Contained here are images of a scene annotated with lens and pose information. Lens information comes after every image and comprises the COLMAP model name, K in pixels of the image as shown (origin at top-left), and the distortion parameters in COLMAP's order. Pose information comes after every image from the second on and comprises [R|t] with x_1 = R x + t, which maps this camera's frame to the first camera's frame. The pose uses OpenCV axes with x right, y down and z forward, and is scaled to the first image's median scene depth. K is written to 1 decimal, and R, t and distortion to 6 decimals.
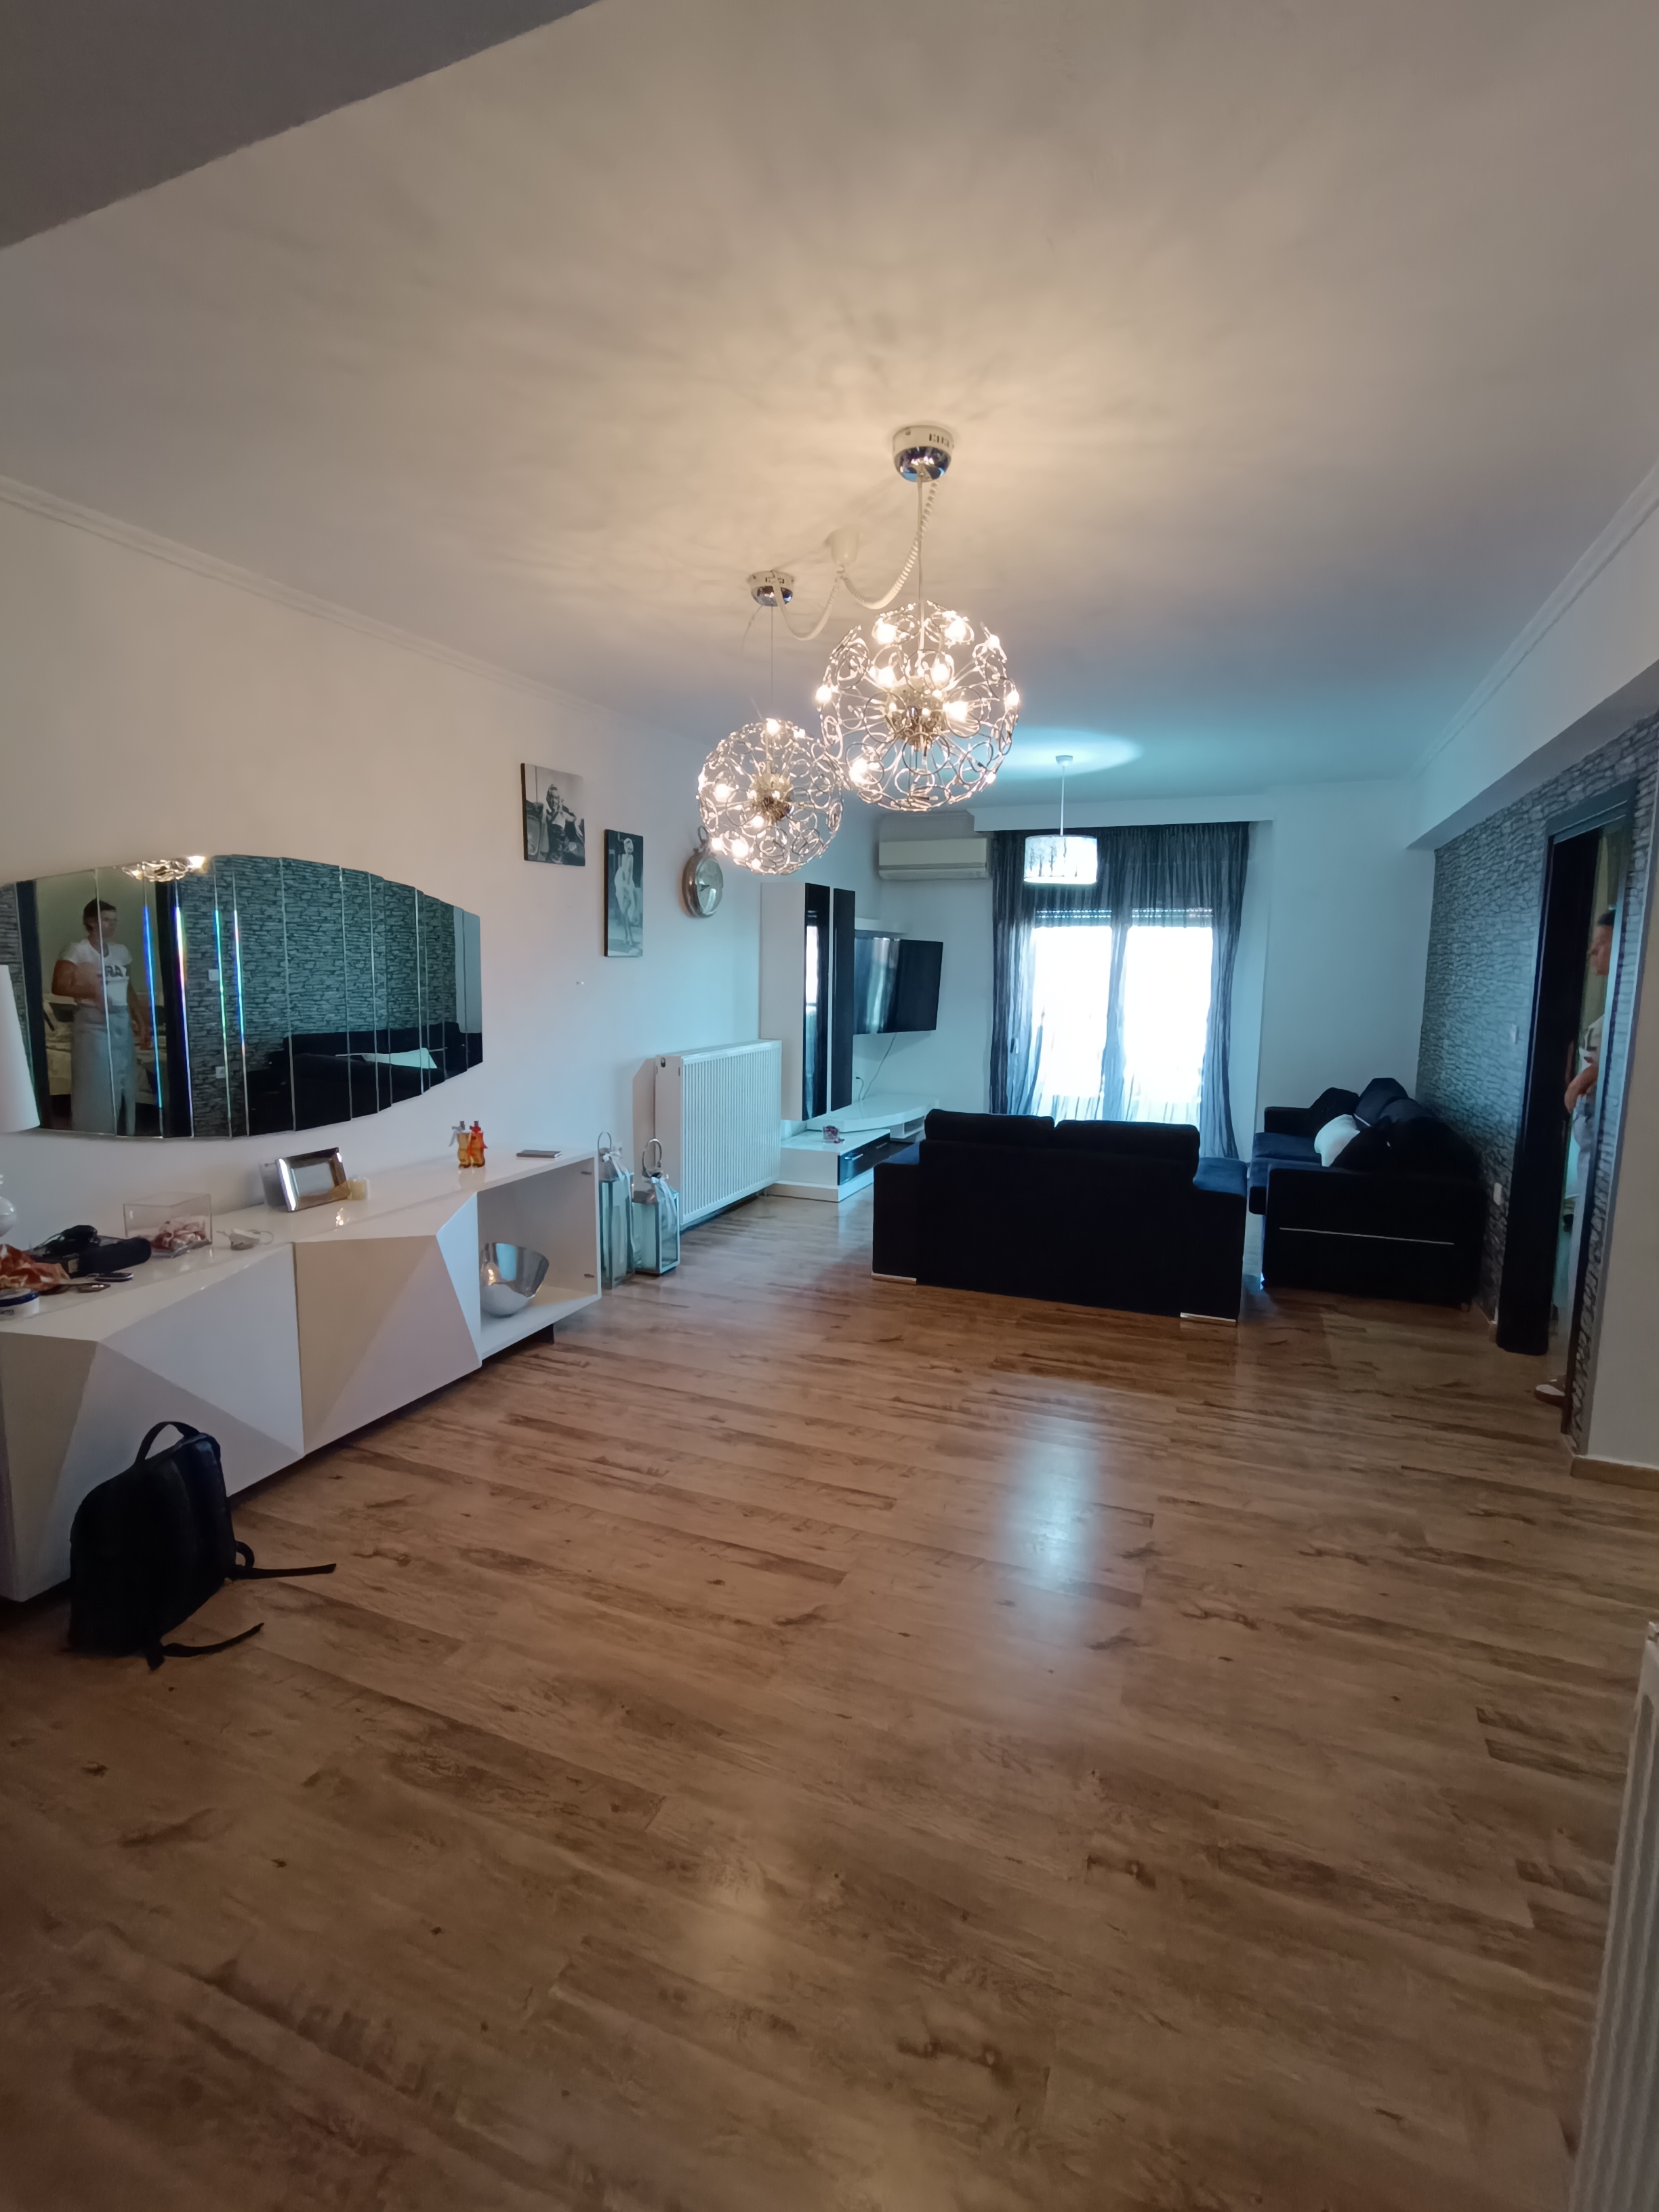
lens RADIAL K [[998.4, 0, 832.4], [0, 998.4, 1092.5], [0, 0, 1]] dist [-0.010546, 0.005166]
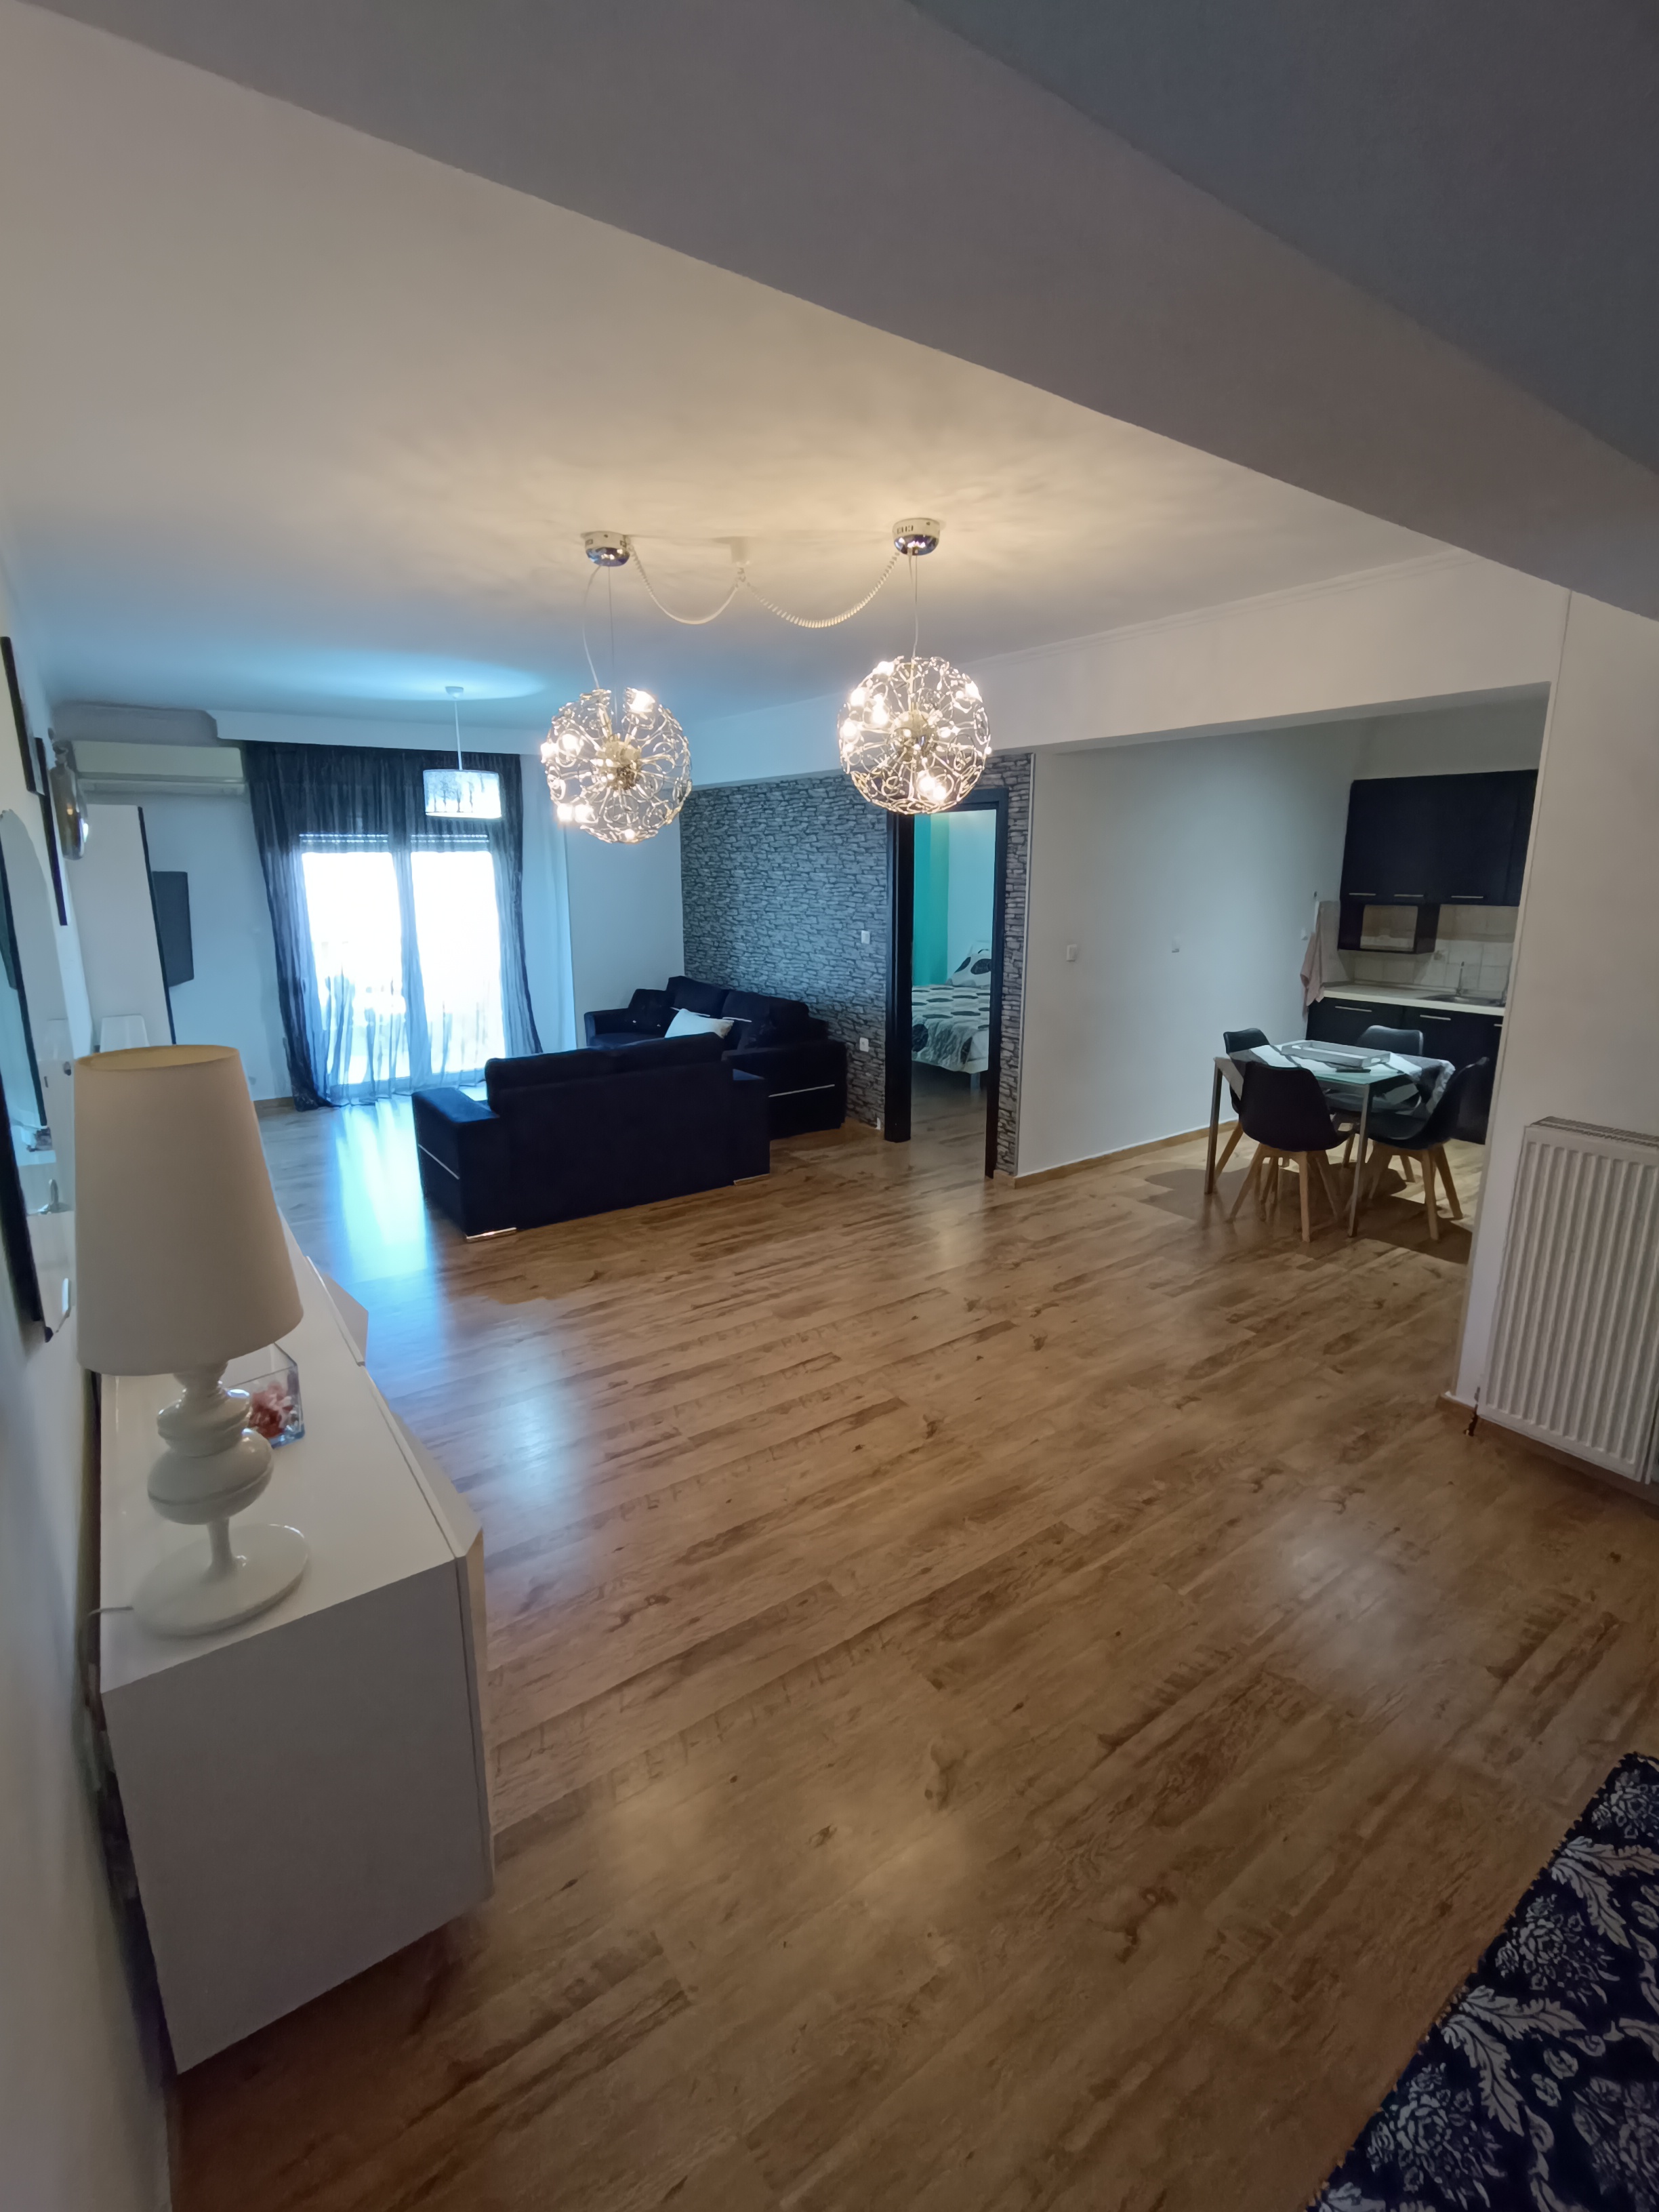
lens RADIAL K [[1013.7, 0, 839.7], [0, 1013.7, 1085.5], [0, 0, 1]] dist [-0.044634, 0.043612]
pose [[0.529880, -0.196081, 0.825094, -0.767915], [0.119379, 0.980463, 0.156338, -0.100292], [-0.839628, 0.015659, 0.542936, 0.248088]]
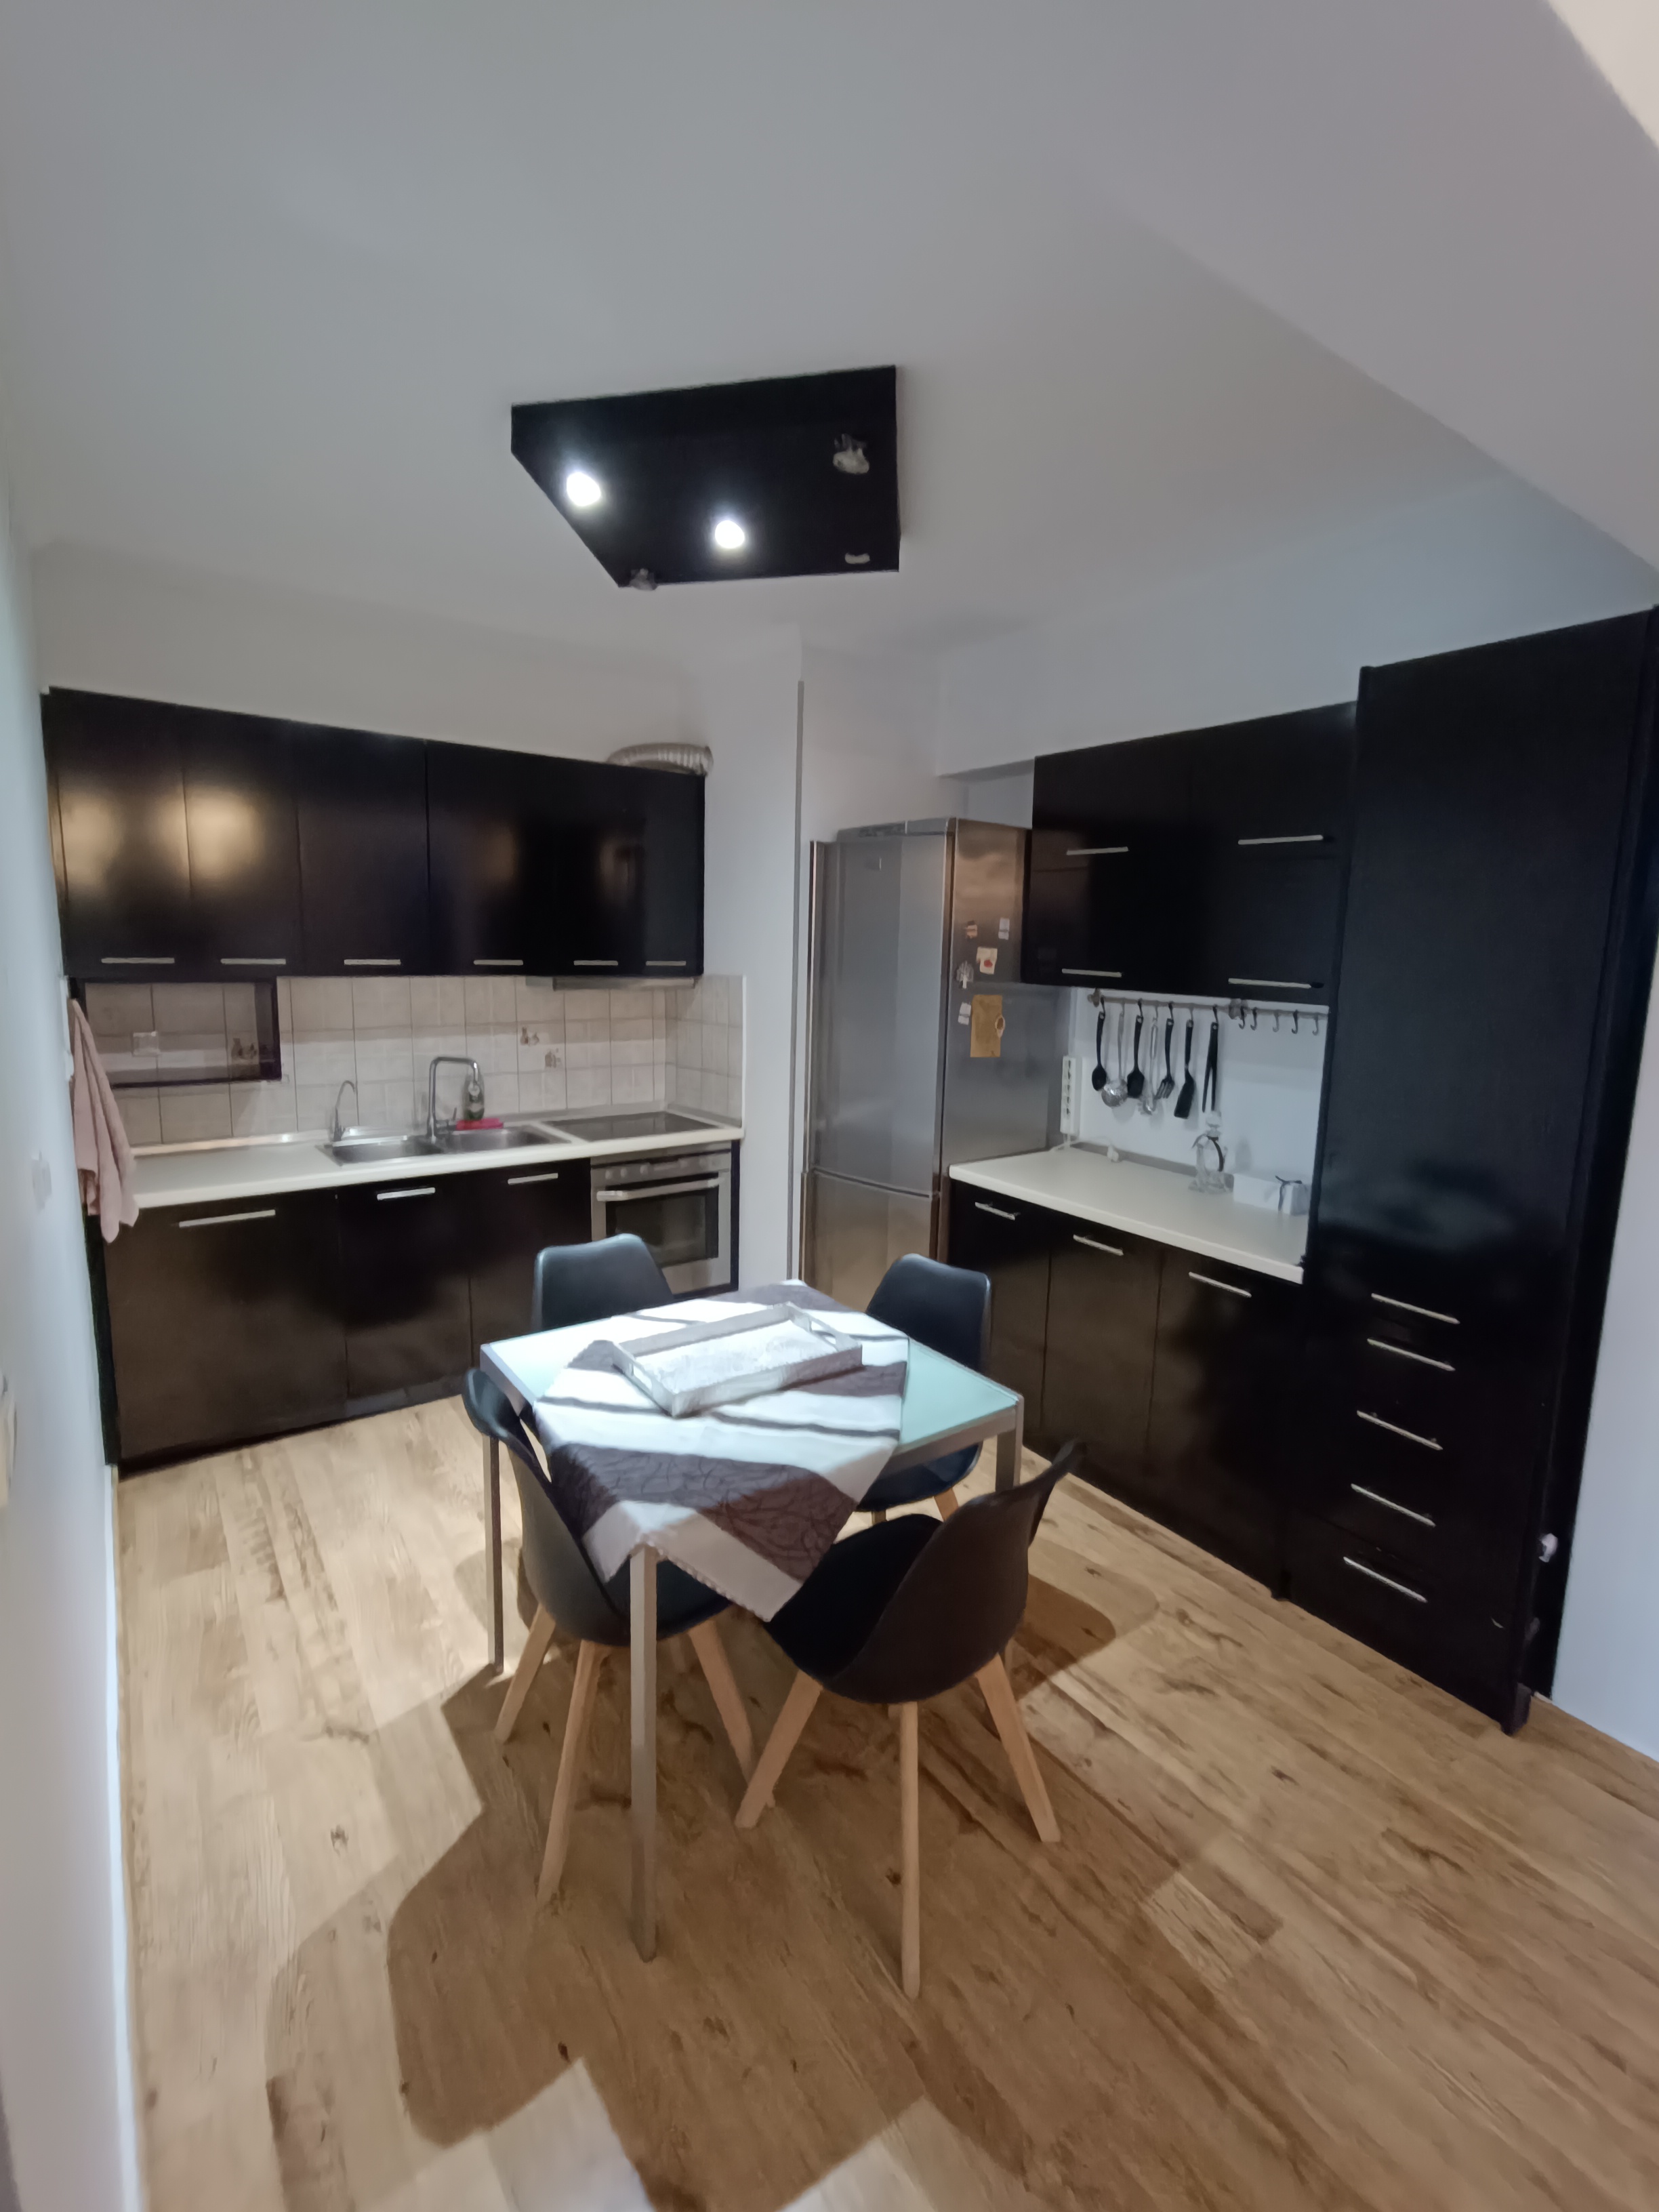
lens RADIAL K [[998.5, 0, 829.5], [0, 998.5, 1106.0], [0, 0, 1]] dist [-0.004115, 0.000466]
pose [[-0.842876, -0.111048, 0.526525, 0.519939], [0.045250, 0.960382, 0.274990, -0.125155], [-0.536202, 0.255607, -0.804458, 0.848358]]
